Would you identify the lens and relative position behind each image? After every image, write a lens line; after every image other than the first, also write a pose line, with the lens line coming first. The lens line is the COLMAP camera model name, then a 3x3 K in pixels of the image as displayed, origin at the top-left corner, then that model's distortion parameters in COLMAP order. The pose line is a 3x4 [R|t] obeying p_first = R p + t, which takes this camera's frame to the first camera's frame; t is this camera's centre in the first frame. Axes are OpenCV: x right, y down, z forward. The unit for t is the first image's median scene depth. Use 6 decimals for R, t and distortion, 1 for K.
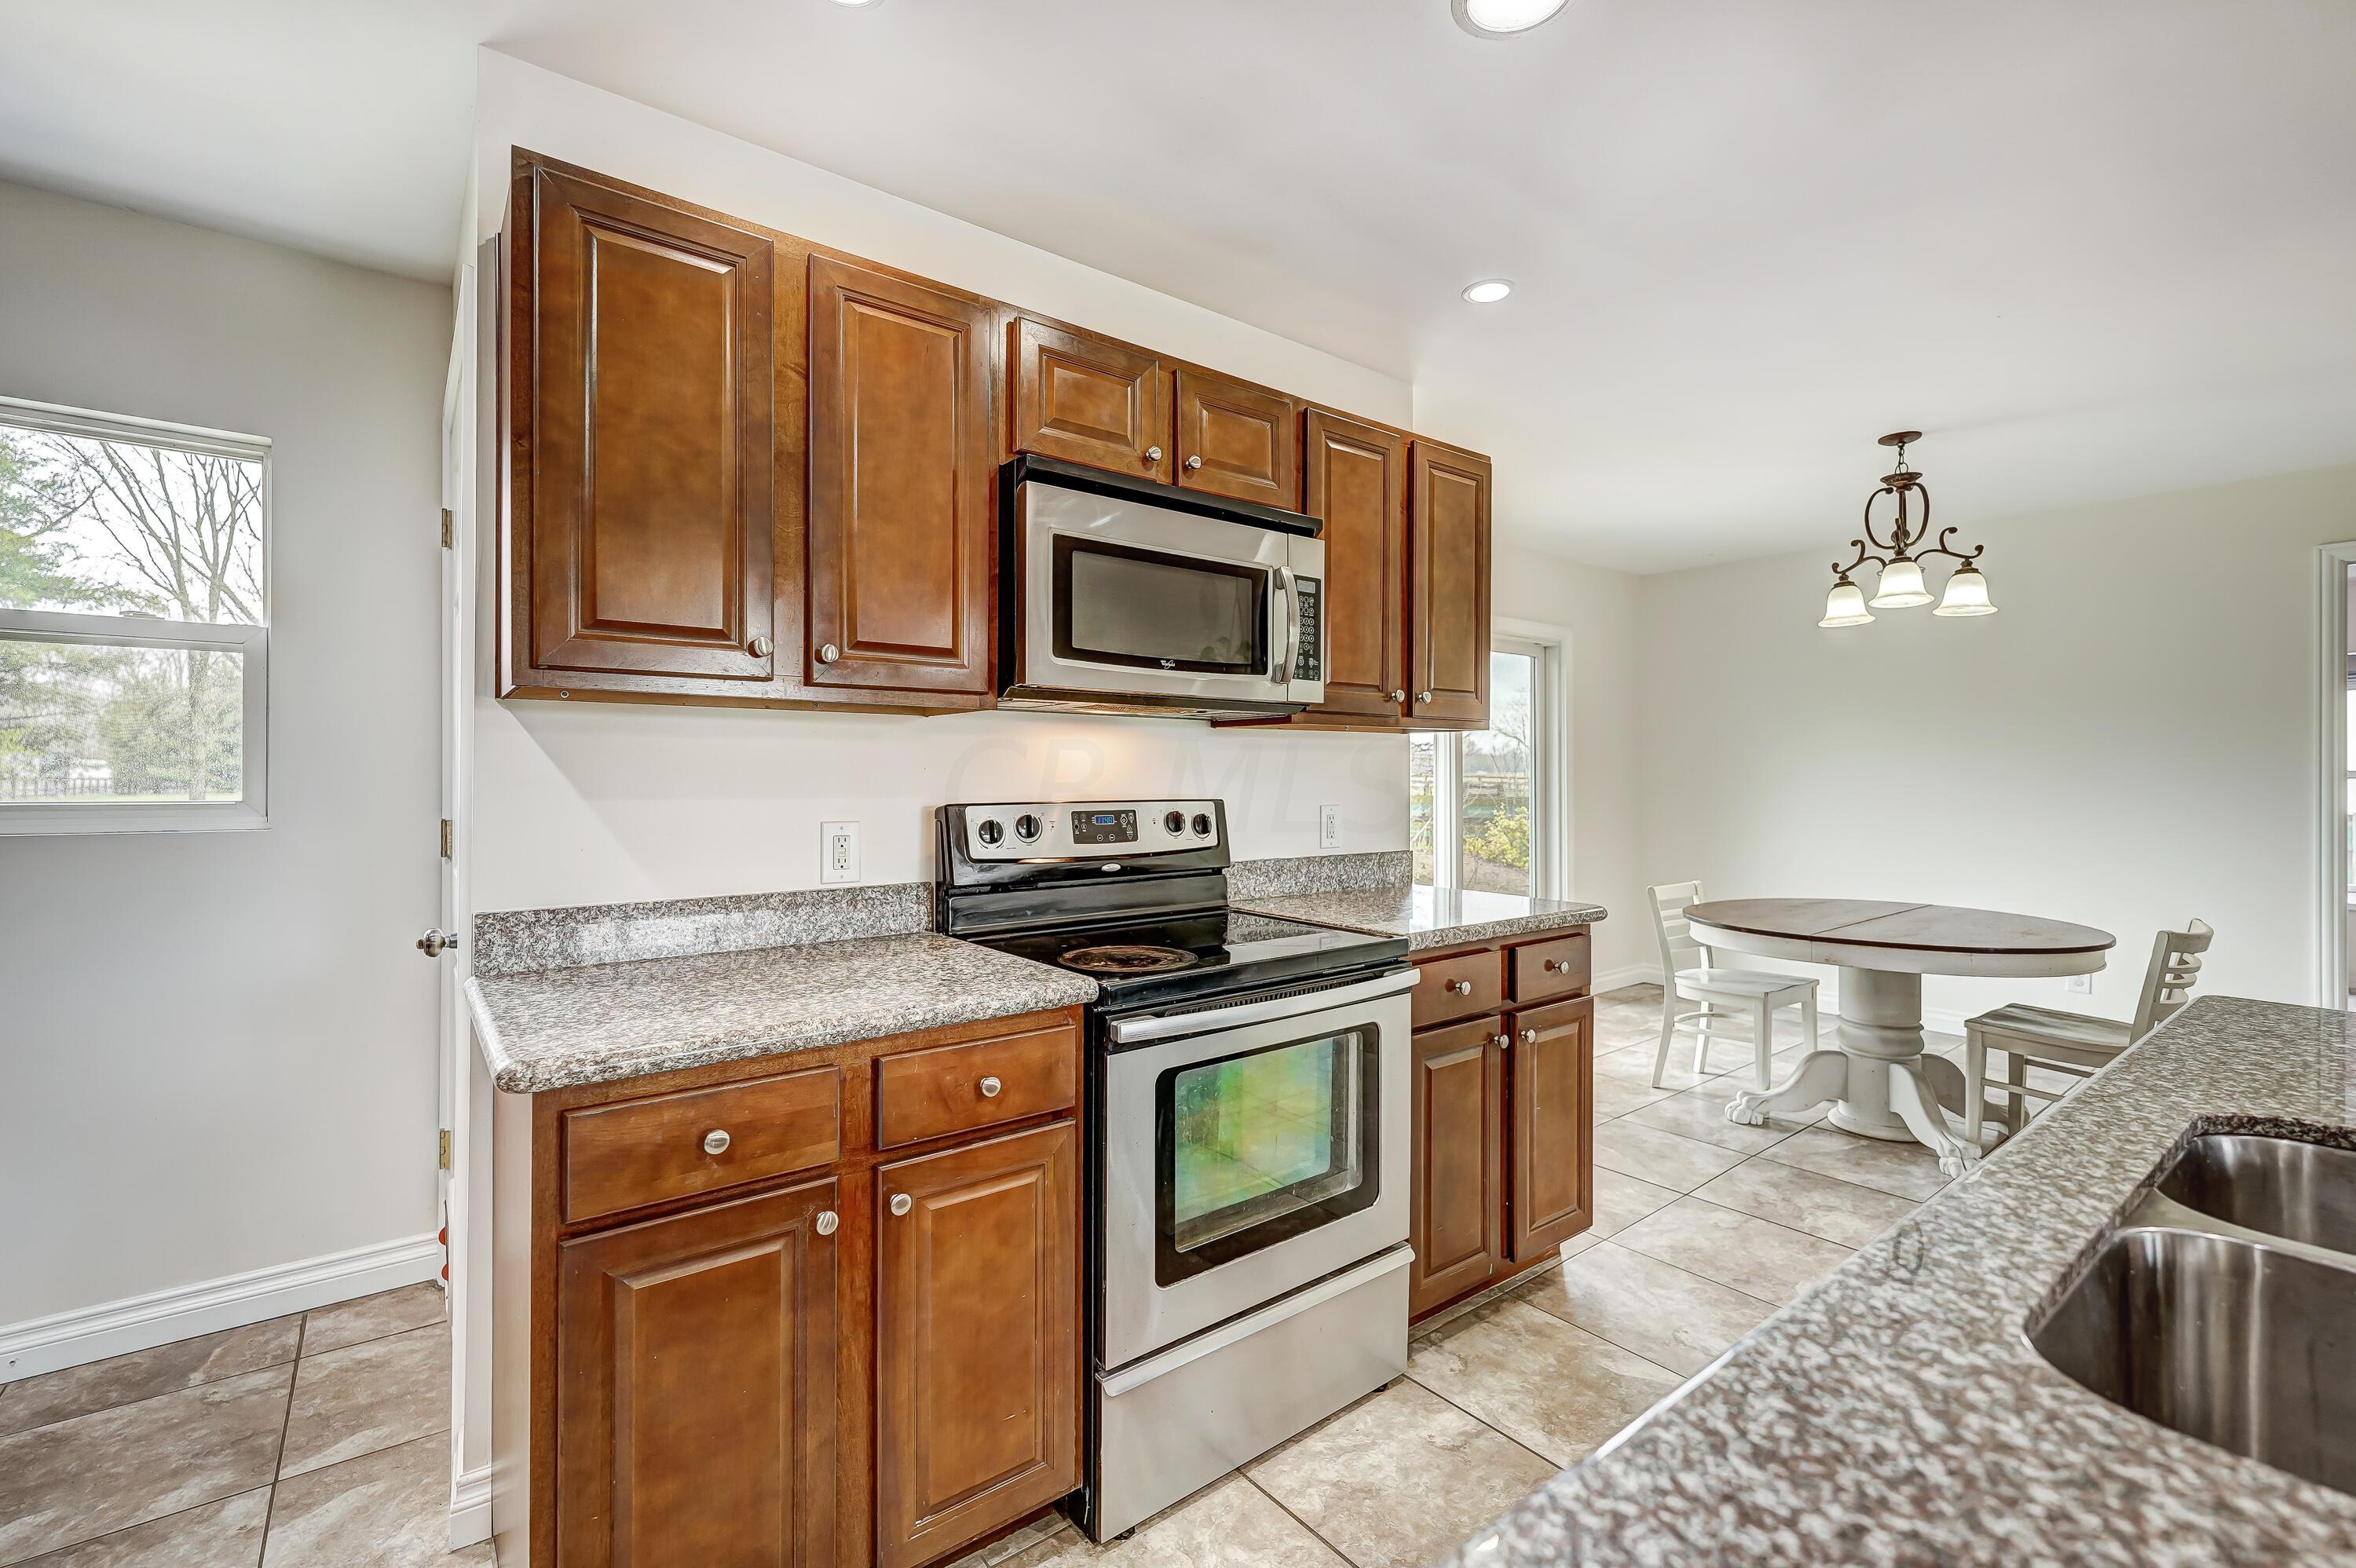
lens RADIAL K [[1008.8, 0, 1177.1], [0, 1008.8, 776.0], [0, 0, 1]] dist [-0.003160, -0.000393]
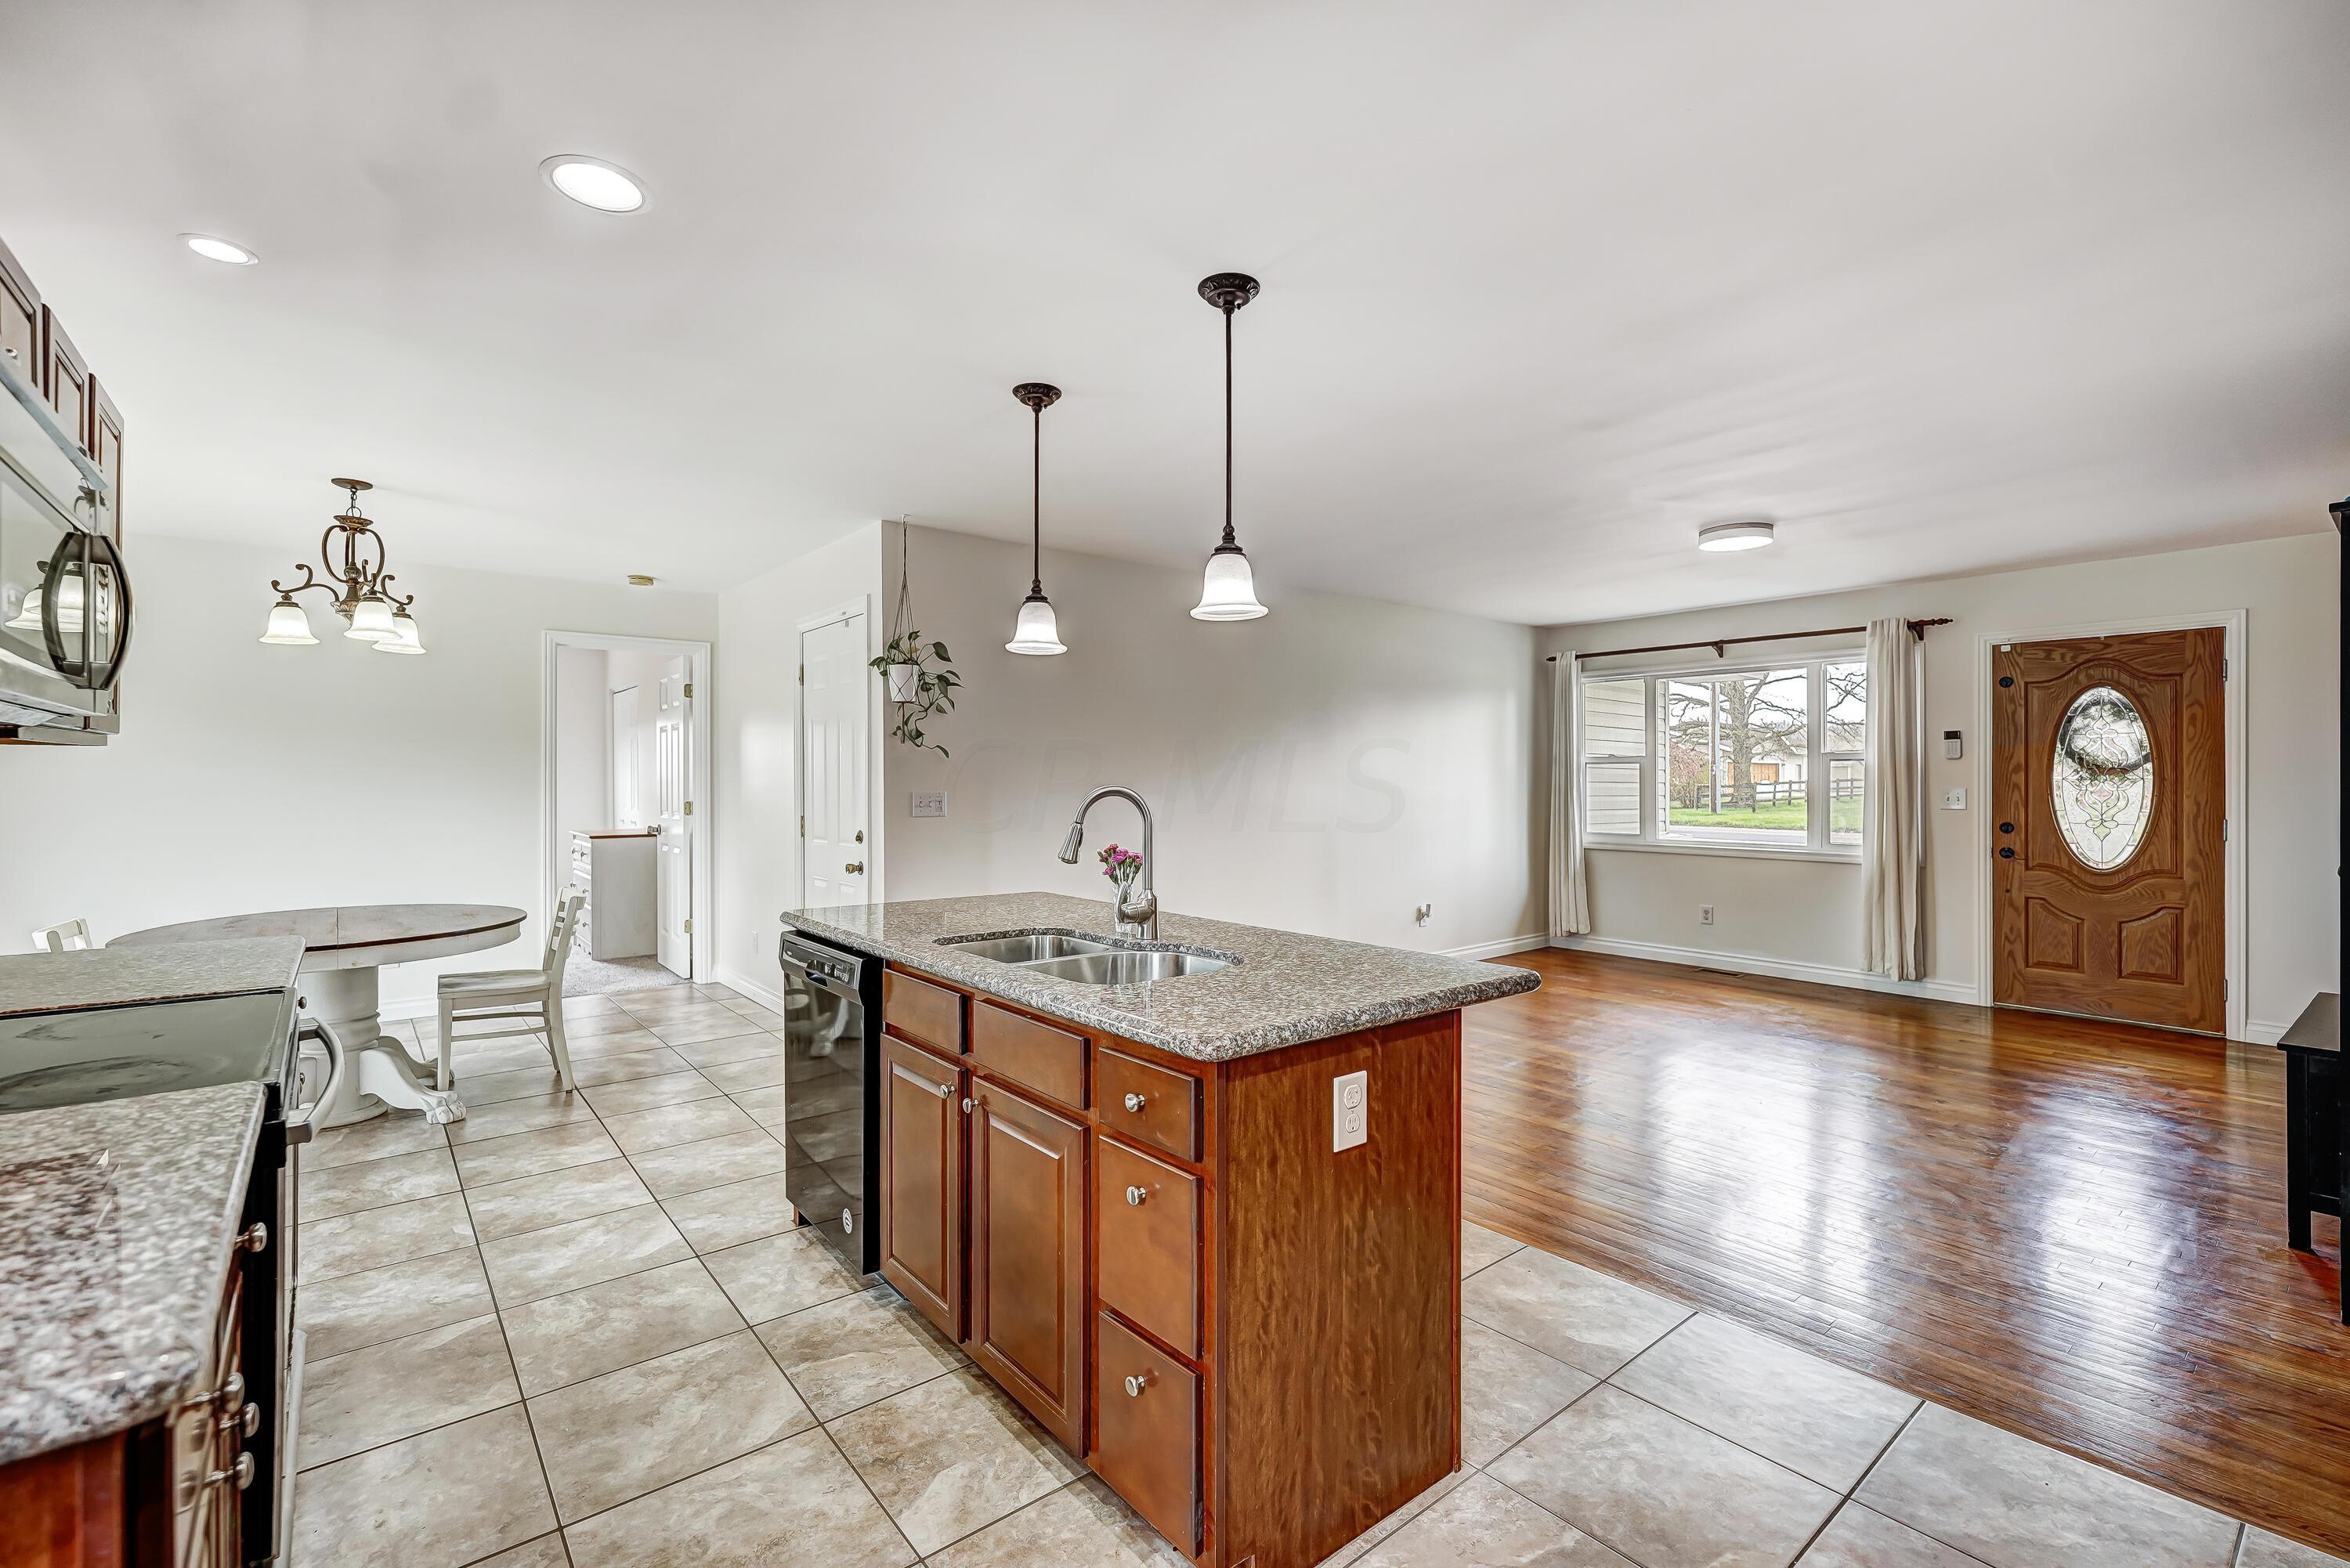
lens RADIAL K [[1006.3, 0, 1174.1], [0, 1006.3, 776.0], [0, 0, 1]] dist [-0.003160, -0.000393]
pose [[-0.033138, 0.000477, 0.999451, -0.557426], [-0.003021, 0.999995, -0.000578, -0.025710], [-0.999446, -0.003038, -0.033137, 0.191541]]
